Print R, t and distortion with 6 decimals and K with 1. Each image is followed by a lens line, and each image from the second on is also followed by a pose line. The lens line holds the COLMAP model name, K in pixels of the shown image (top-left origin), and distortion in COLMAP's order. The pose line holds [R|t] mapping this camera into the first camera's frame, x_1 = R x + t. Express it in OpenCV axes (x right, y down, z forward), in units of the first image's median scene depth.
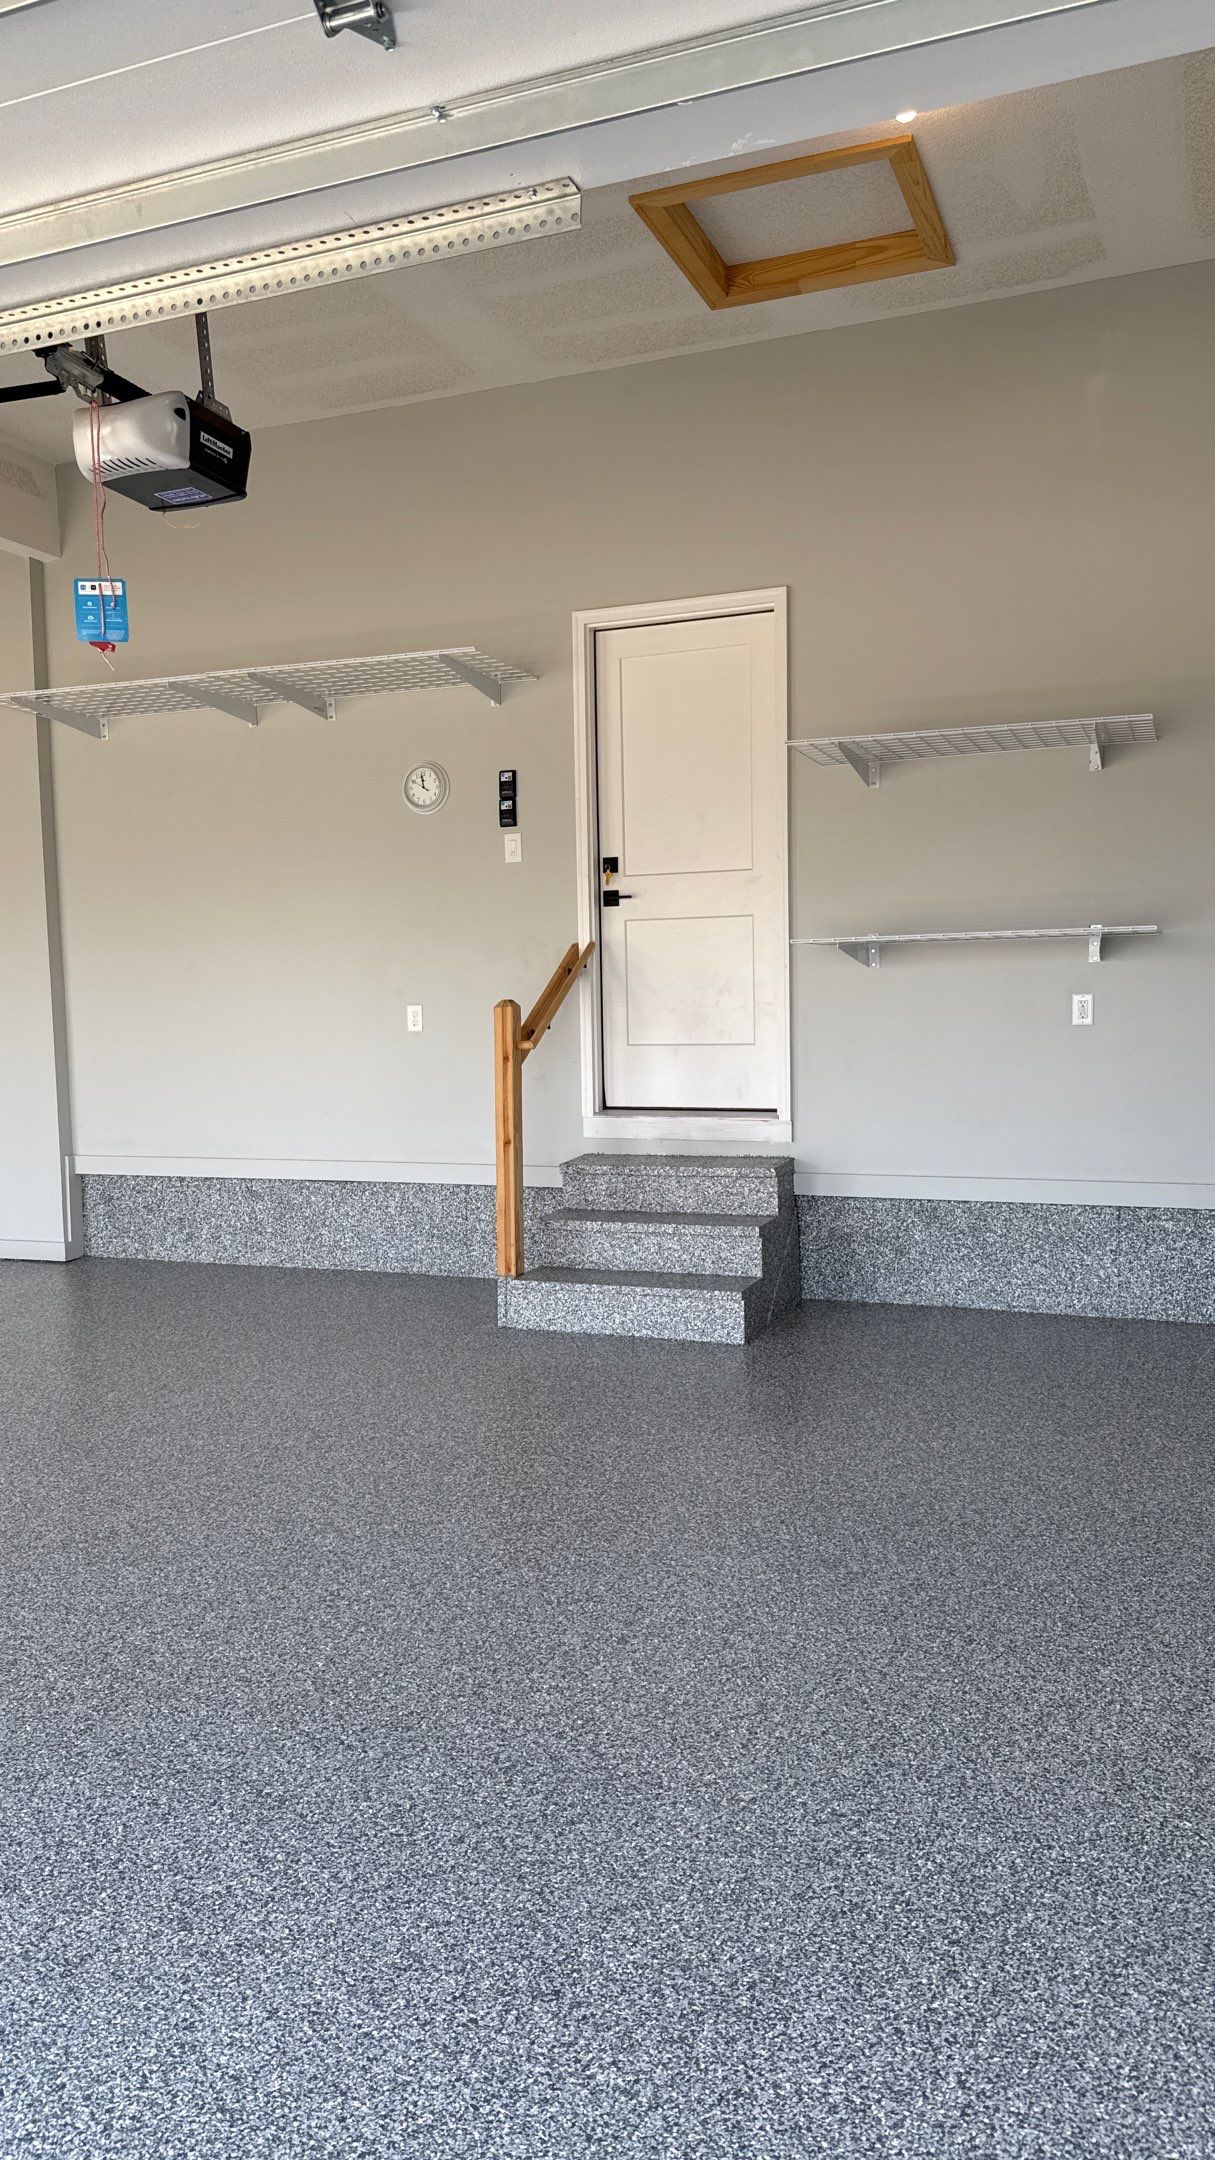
lens RADIAL K [[1542.9, 0, 603.8], [0, 1542.9, 1076.1], [0, 0, 1]] dist [0.071258, -0.105085]
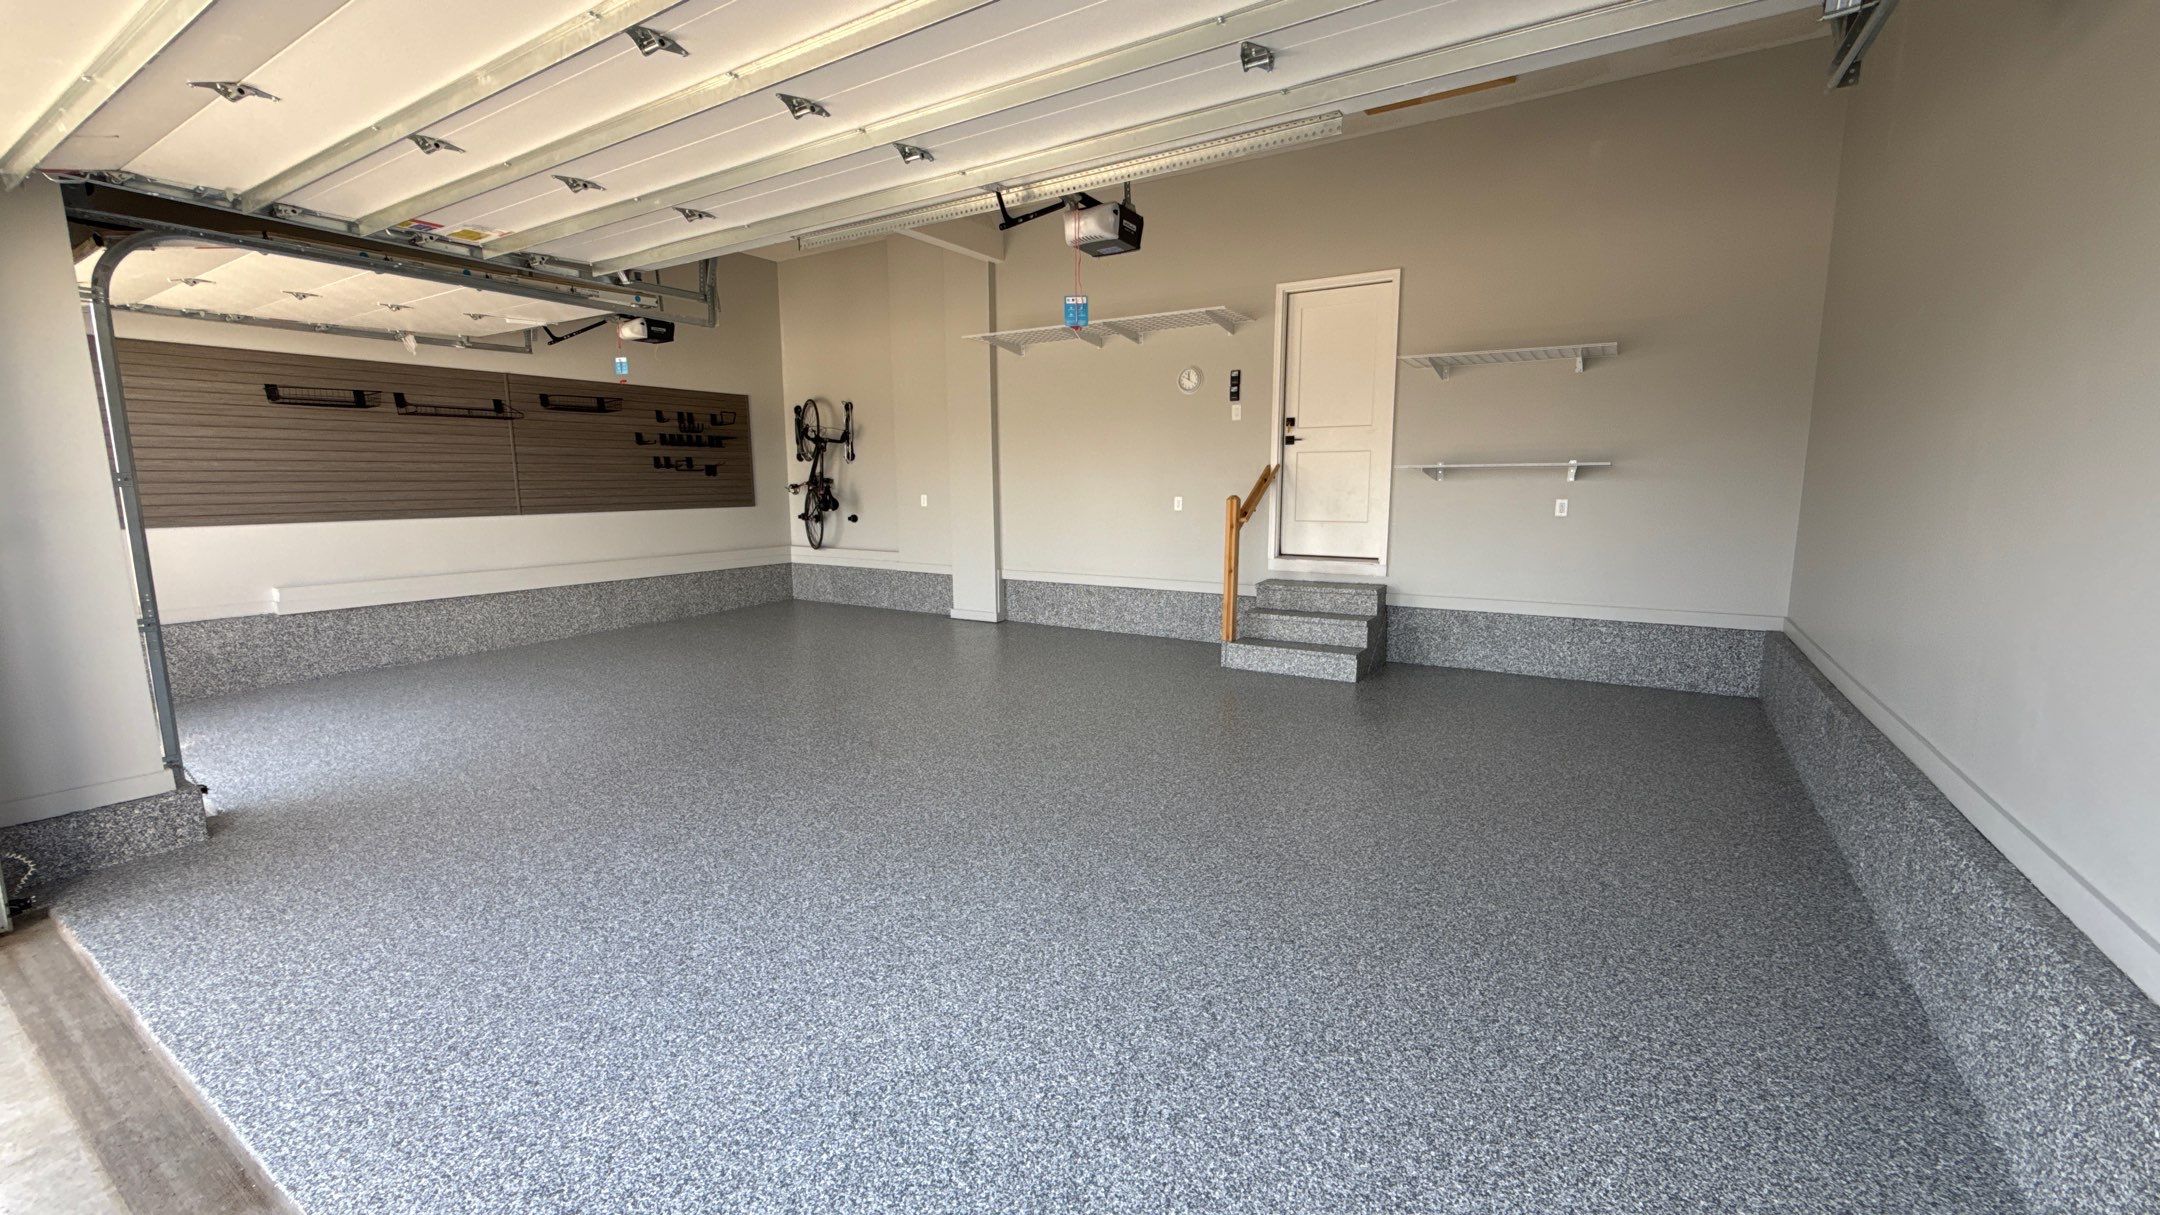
lens RADIAL K [[874.6, 0, 1083.8], [0, 874.6, 606.4], [0, 0, 1]] dist [0.003421, -0.001561]
pose [[0.982015, 0.043371, -0.183754, -0.039810], [-0.027862, 0.995892, 0.086158, -0.001325], [0.186736, -0.079488, 0.979189, -0.094790]]
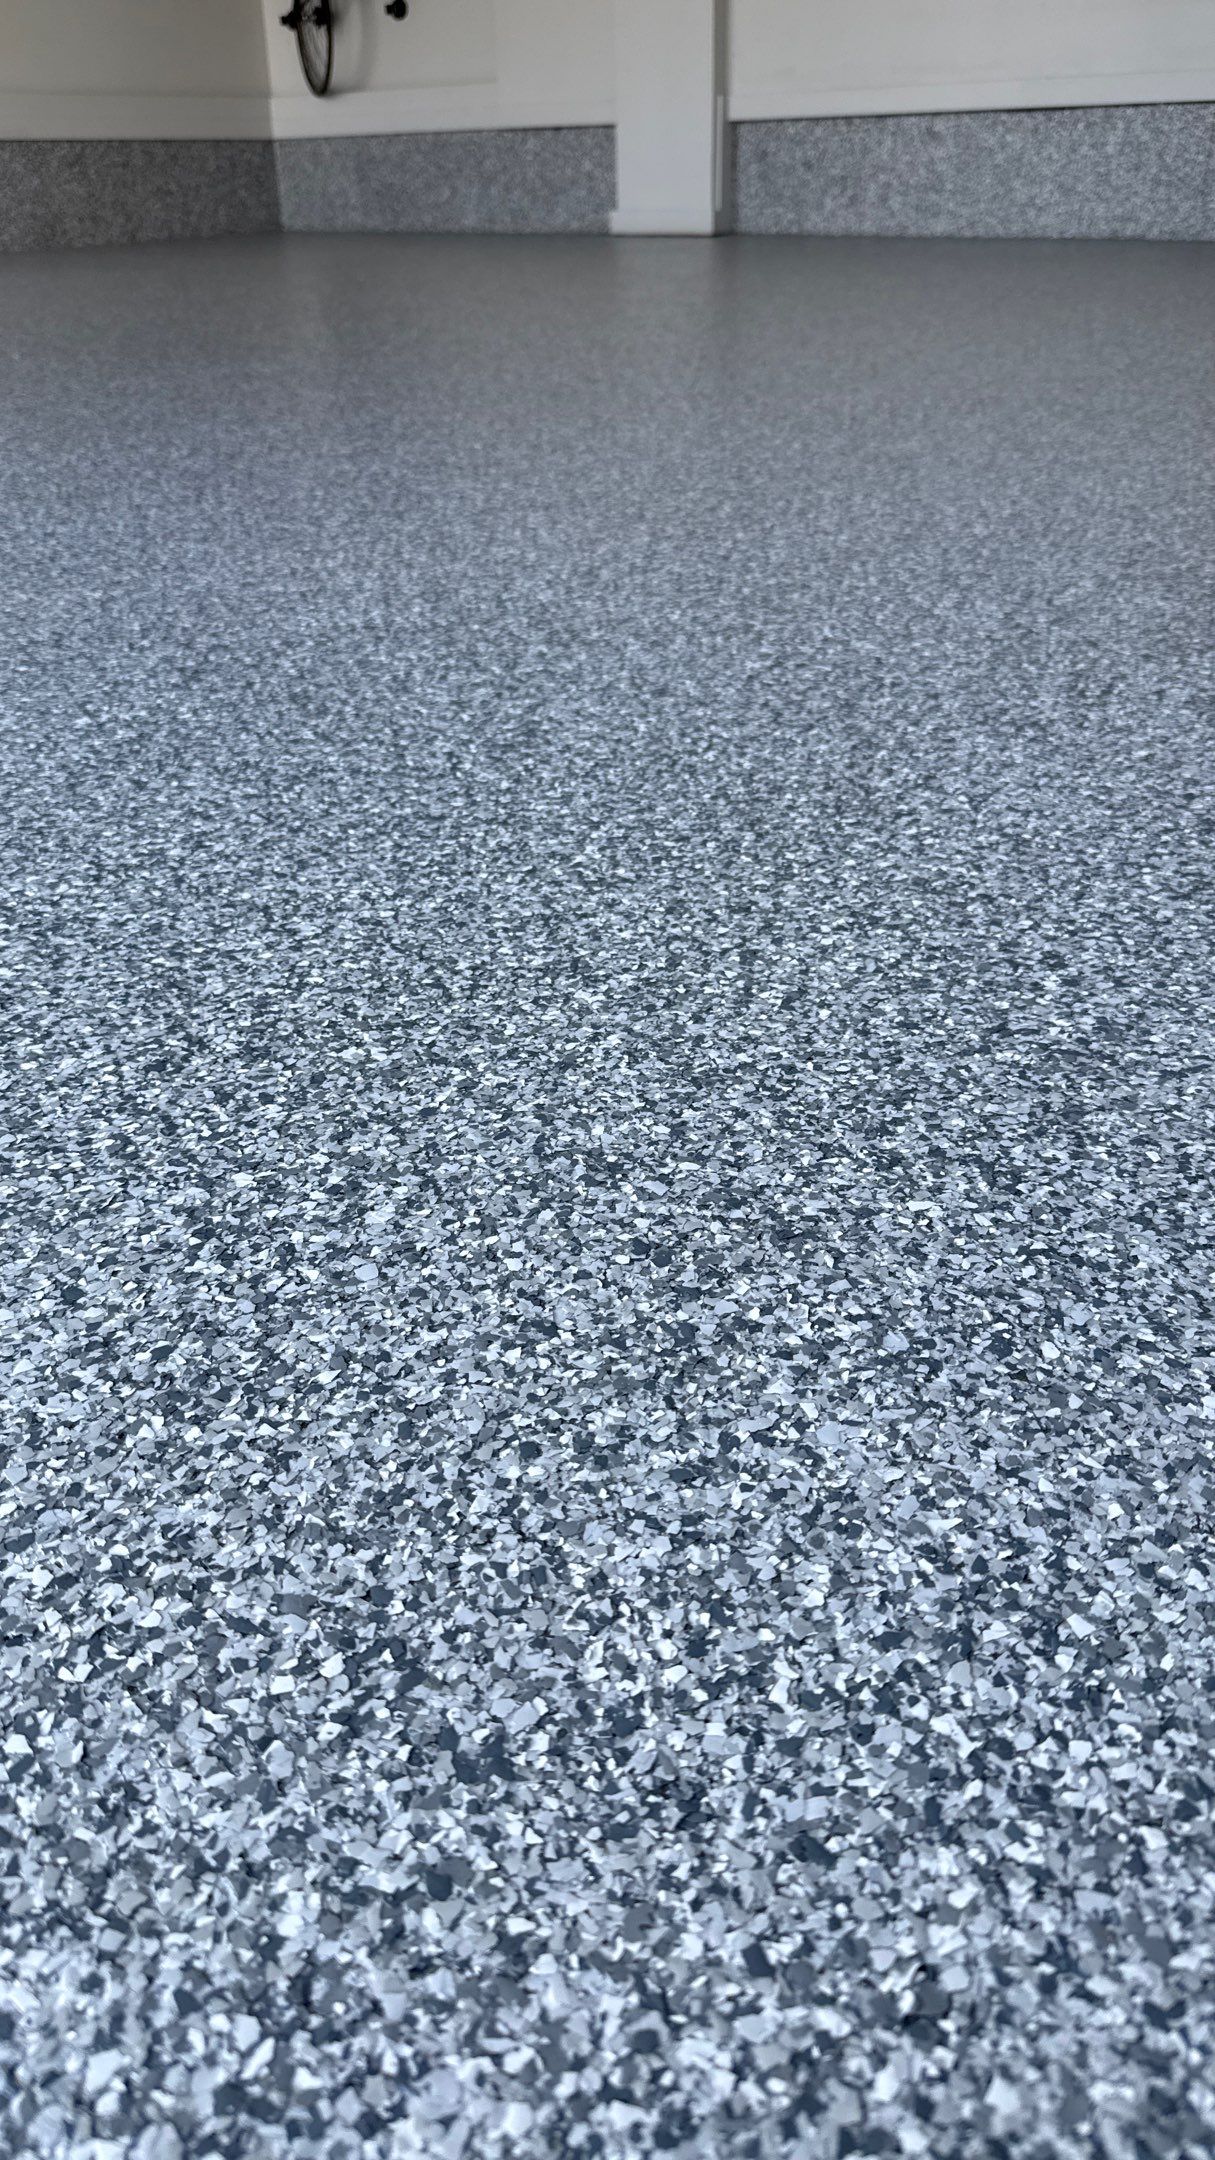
lens RADIAL K [[1542.9, 0, 629.1], [0, 1542.9, 1134.1], [0, 0, 1]] dist [0.071258, -0.105085]
pose [[0.941788, 0.186779, -0.279550, -0.062554], [-0.031863, 0.877327, 0.478834, 0.184963], [0.334693, -0.442053, 0.832208, 0.034662]]
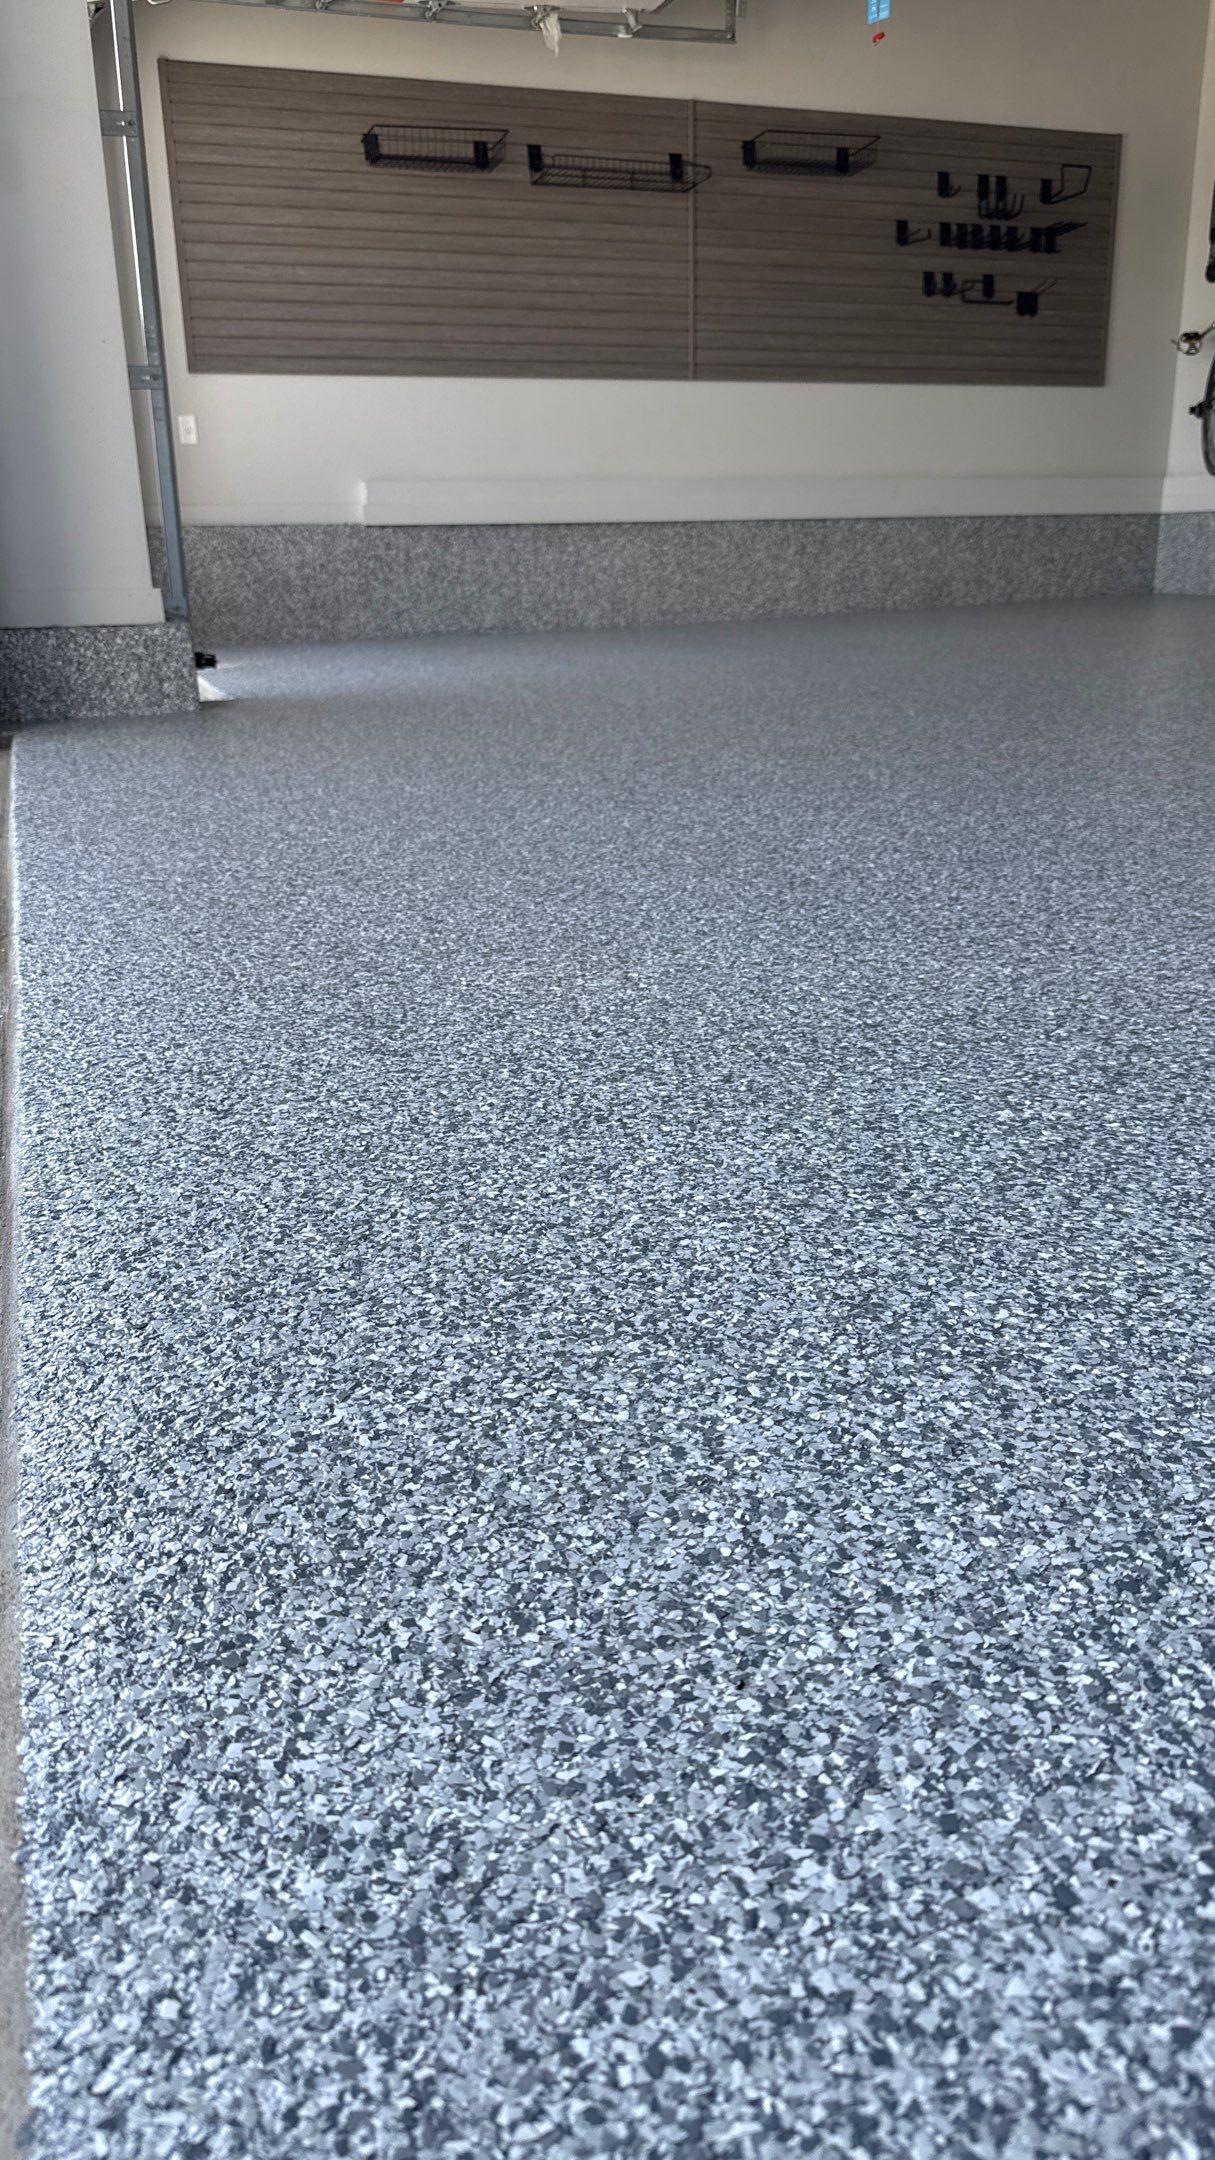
lens RADIAL K [[1542.9, 0, 576.4], [0, 1542.9, 1080.8], [0, 0, 1]] dist [0.071258, -0.105085]
pose [[0.653462, 0.252276, -0.713684, -0.087096], [-0.041344, 0.953317, 0.299127, 0.175509], [0.755830, -0.165961, 0.633387, 0.033181]]
